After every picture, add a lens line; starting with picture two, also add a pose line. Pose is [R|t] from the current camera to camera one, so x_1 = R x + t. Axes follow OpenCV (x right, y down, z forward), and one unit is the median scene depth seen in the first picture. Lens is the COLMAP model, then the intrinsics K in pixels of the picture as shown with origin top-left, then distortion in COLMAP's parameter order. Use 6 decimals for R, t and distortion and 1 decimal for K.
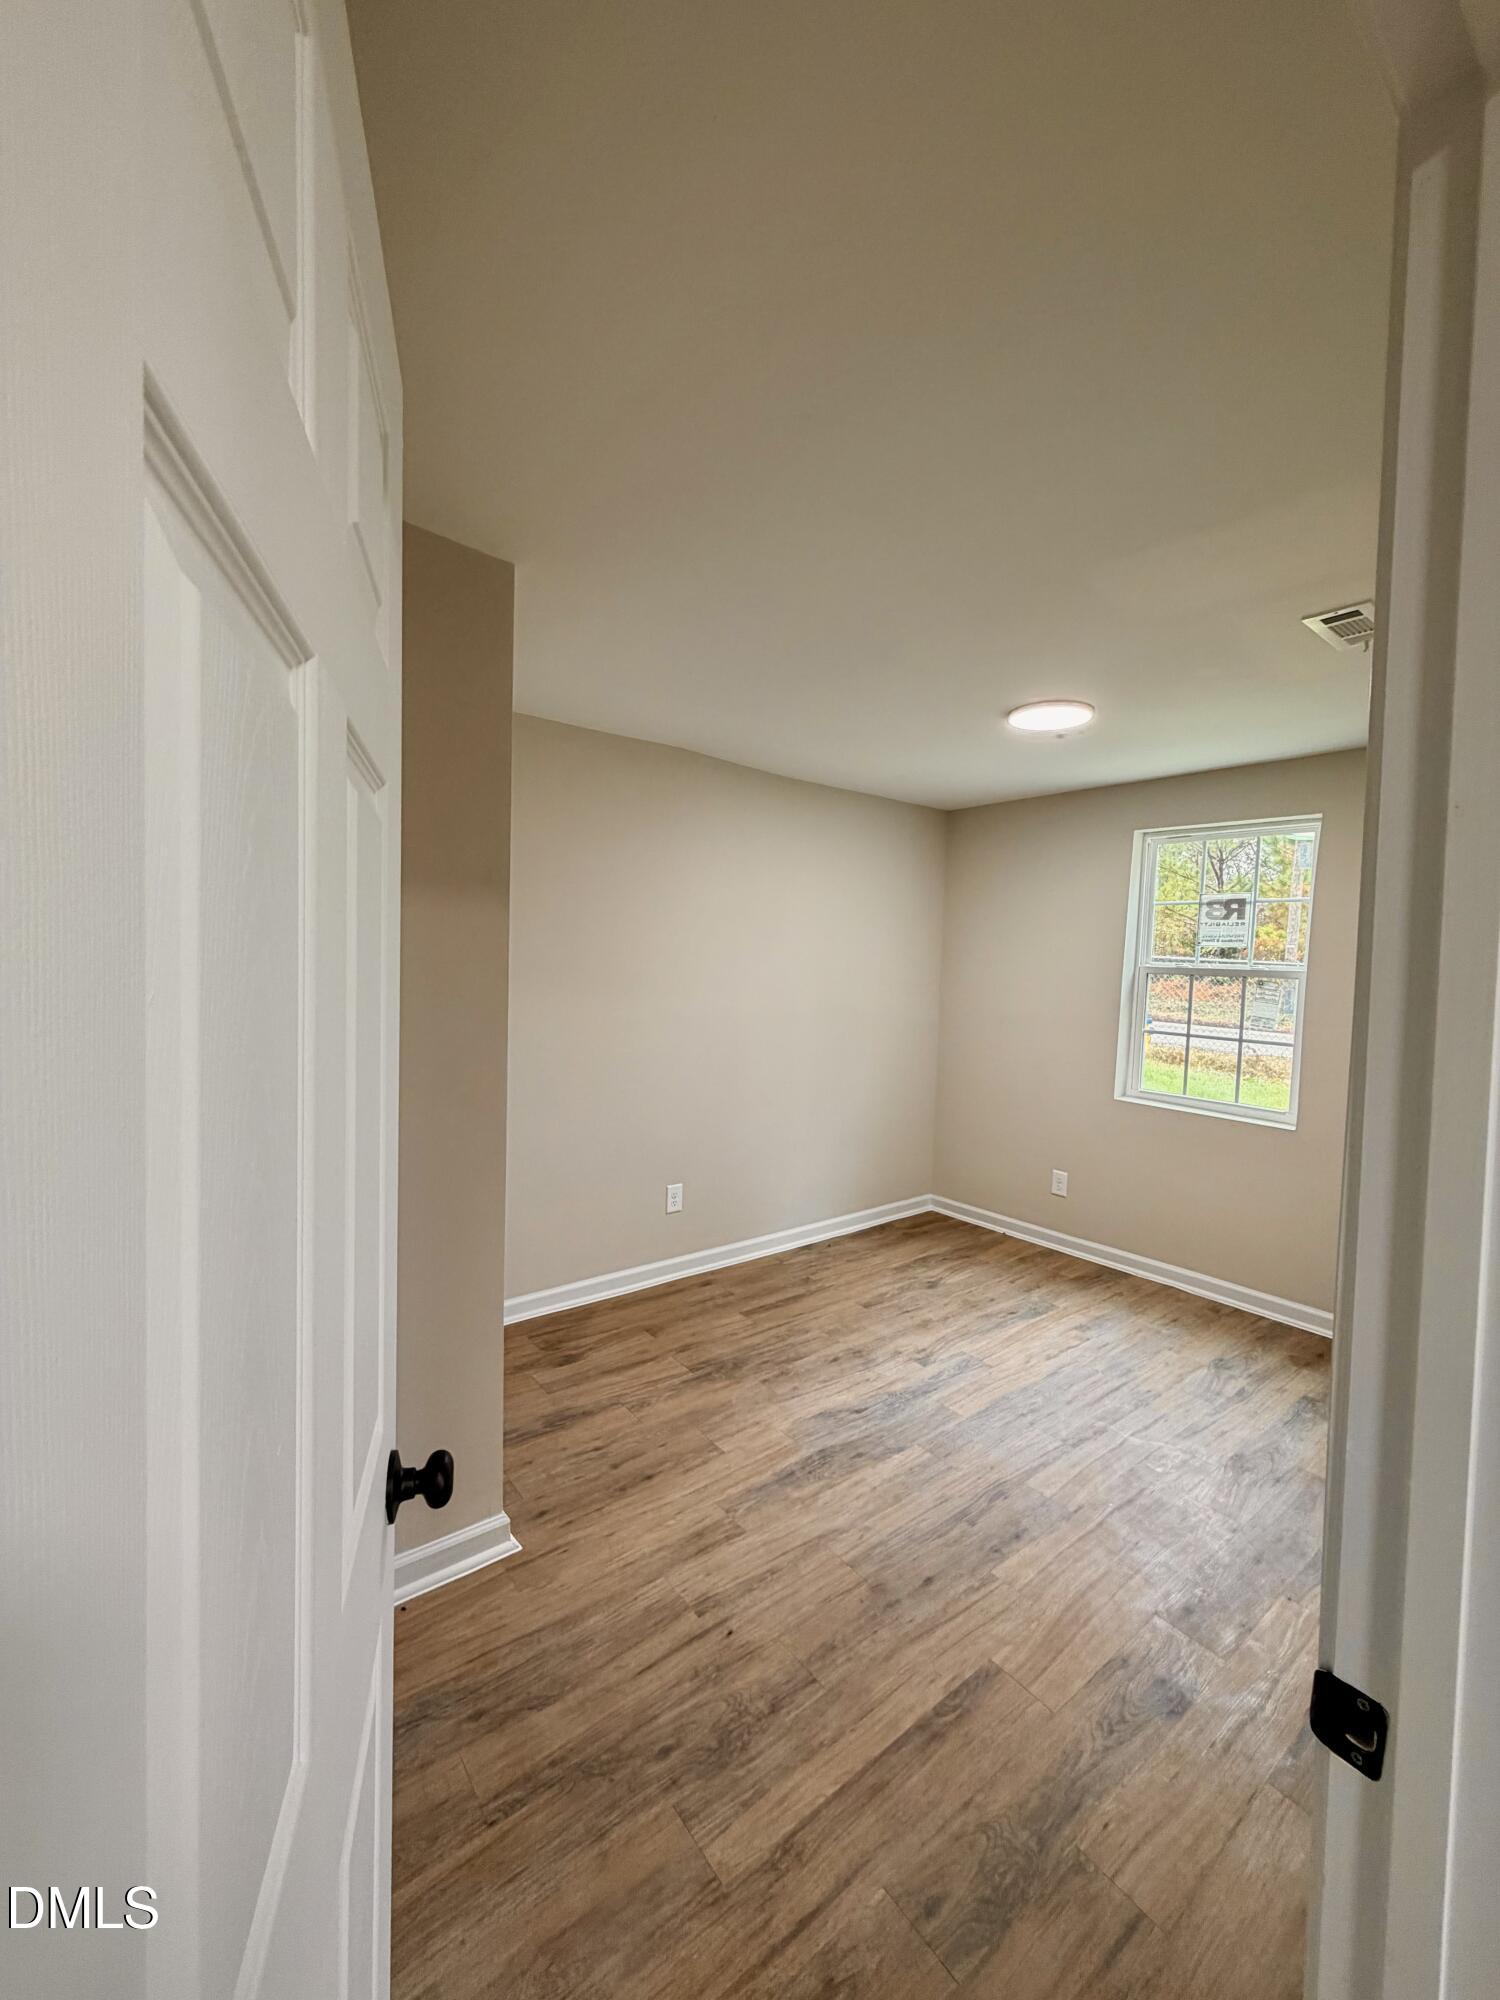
lens RADIAL K [[798.9, 0, 758.1], [0, 798.9, 995.4], [0, 0, 1]] dist [-0.002167, -0.000139]
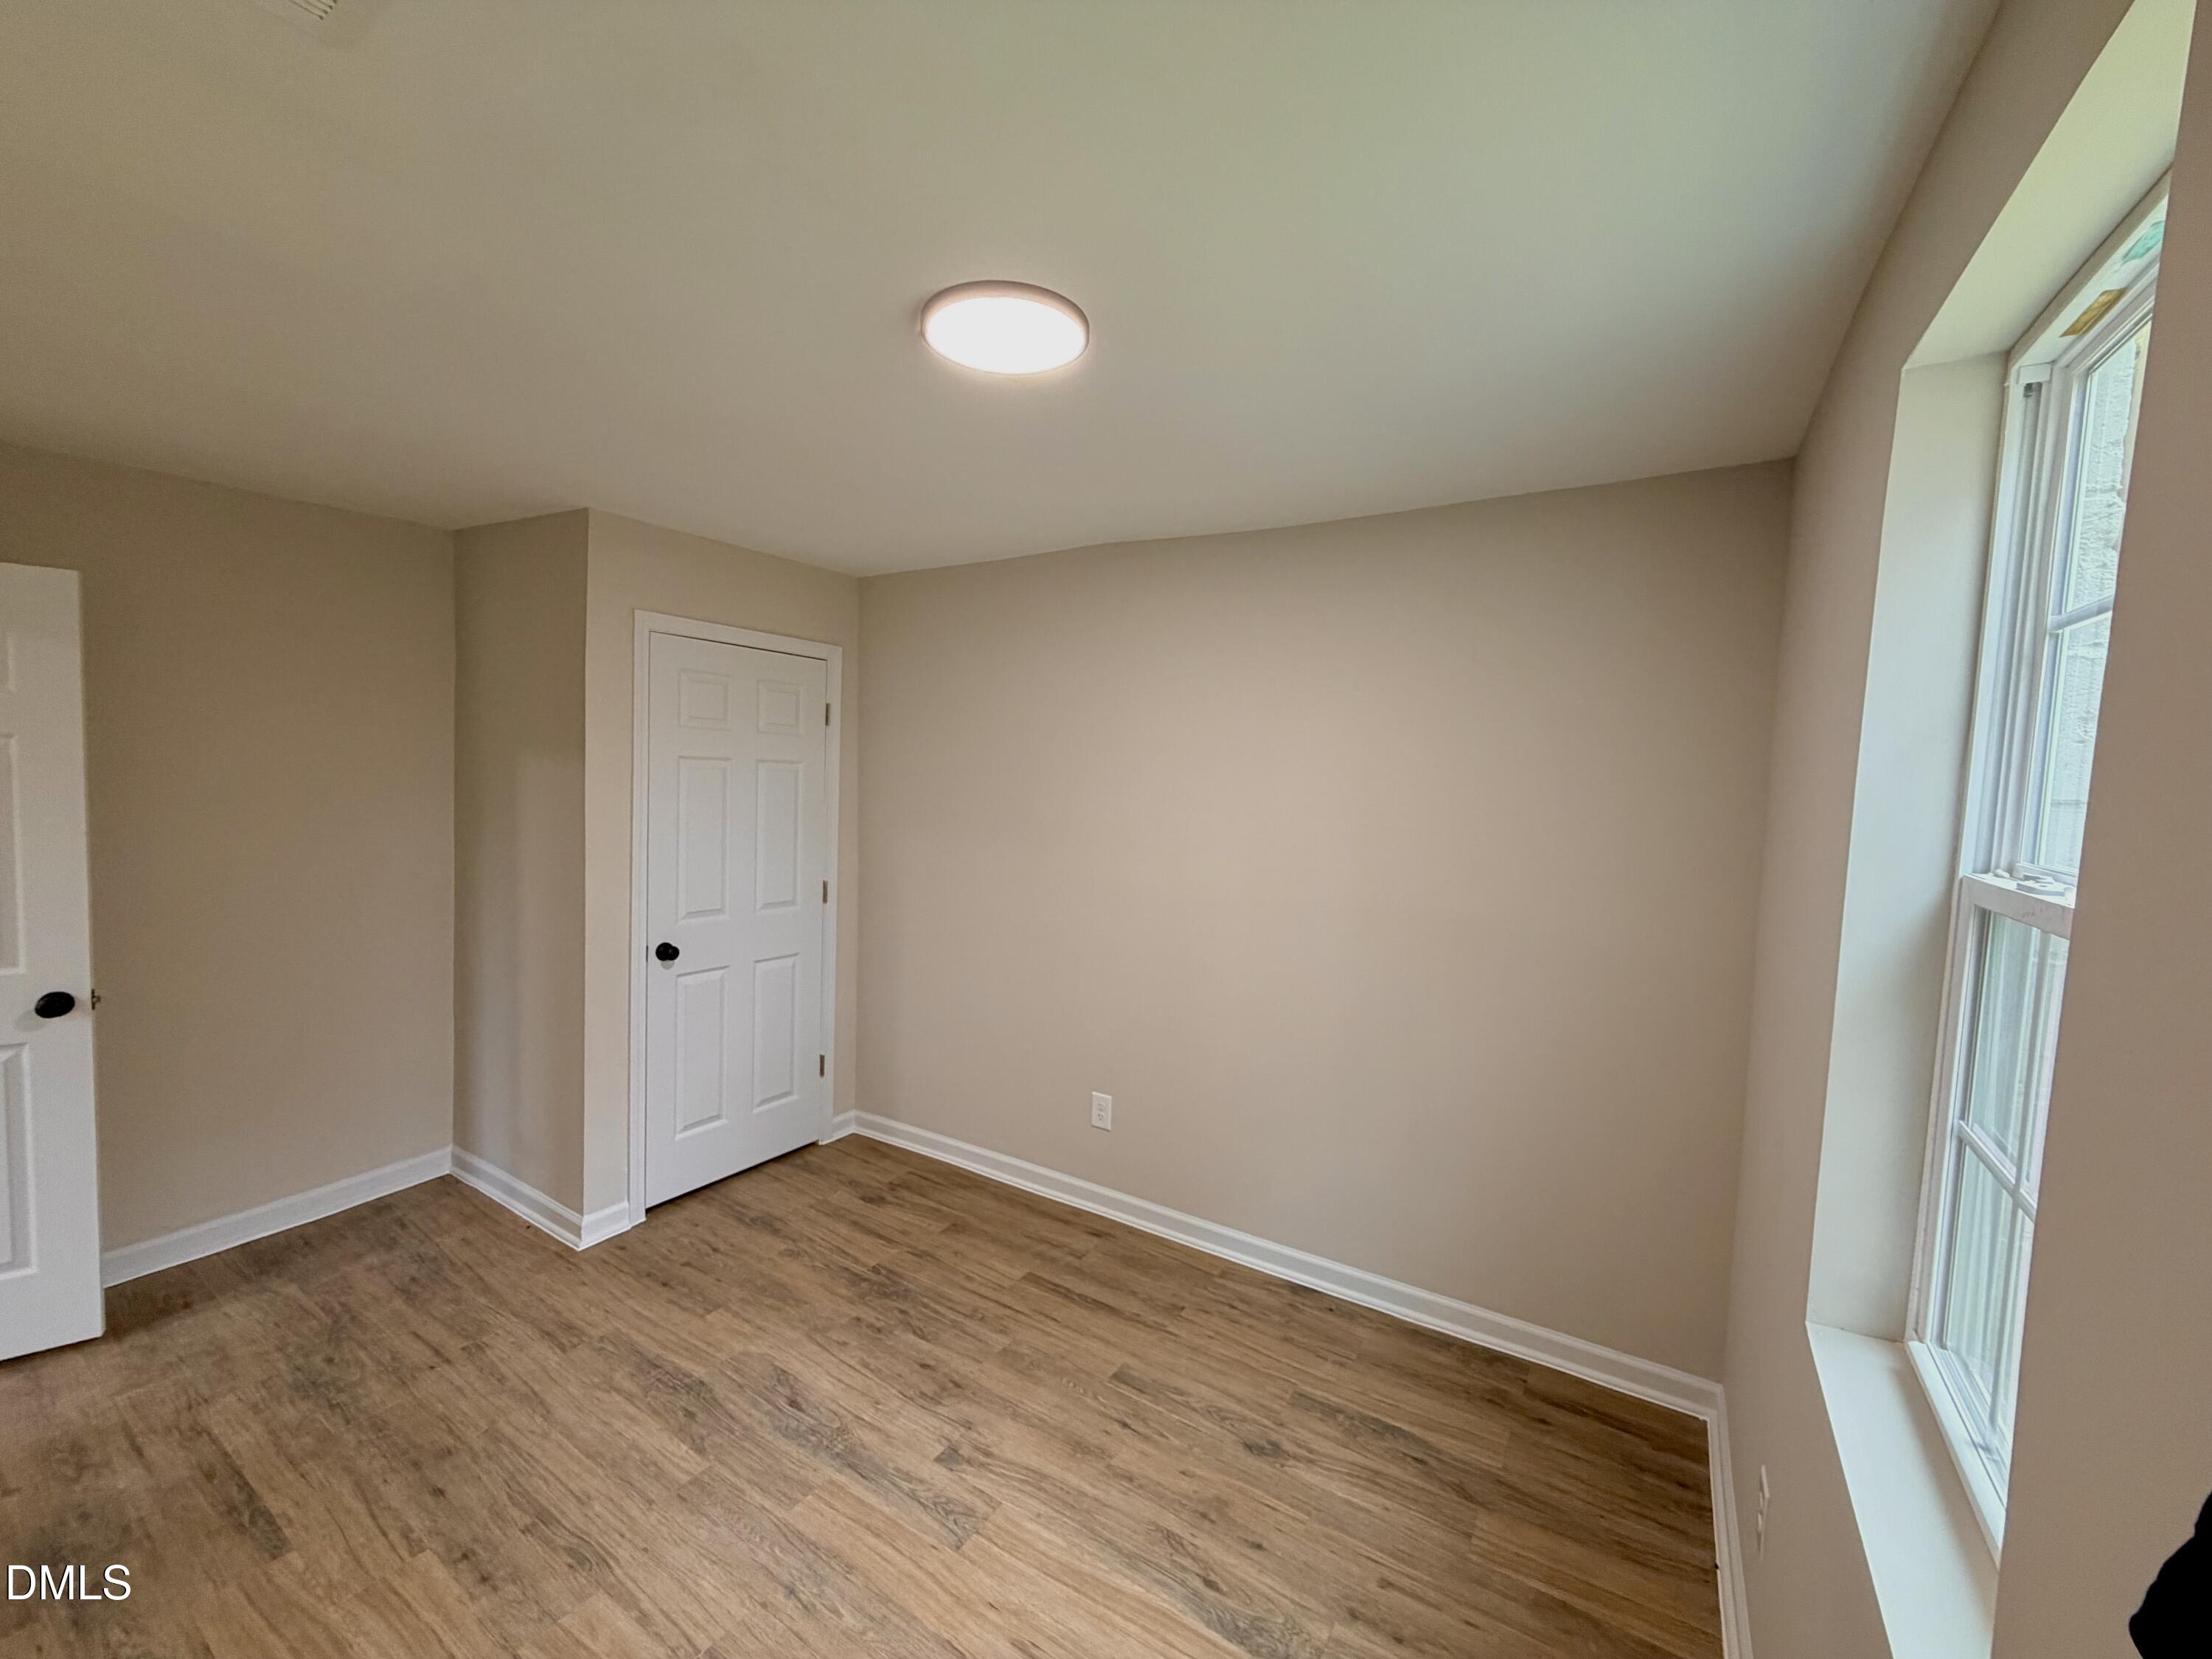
lens RADIAL K [[883.6, 0, 1090.9], [0, 883.6, 829.0], [0, 0, 1]] dist [-0.002167, -0.000139]
pose [[0.325303, 0.042049, -0.944675, 0.874649], [-0.061925, 0.997814, 0.023091, -0.055018], [0.943580, 0.050987, 0.327195, 0.852723]]
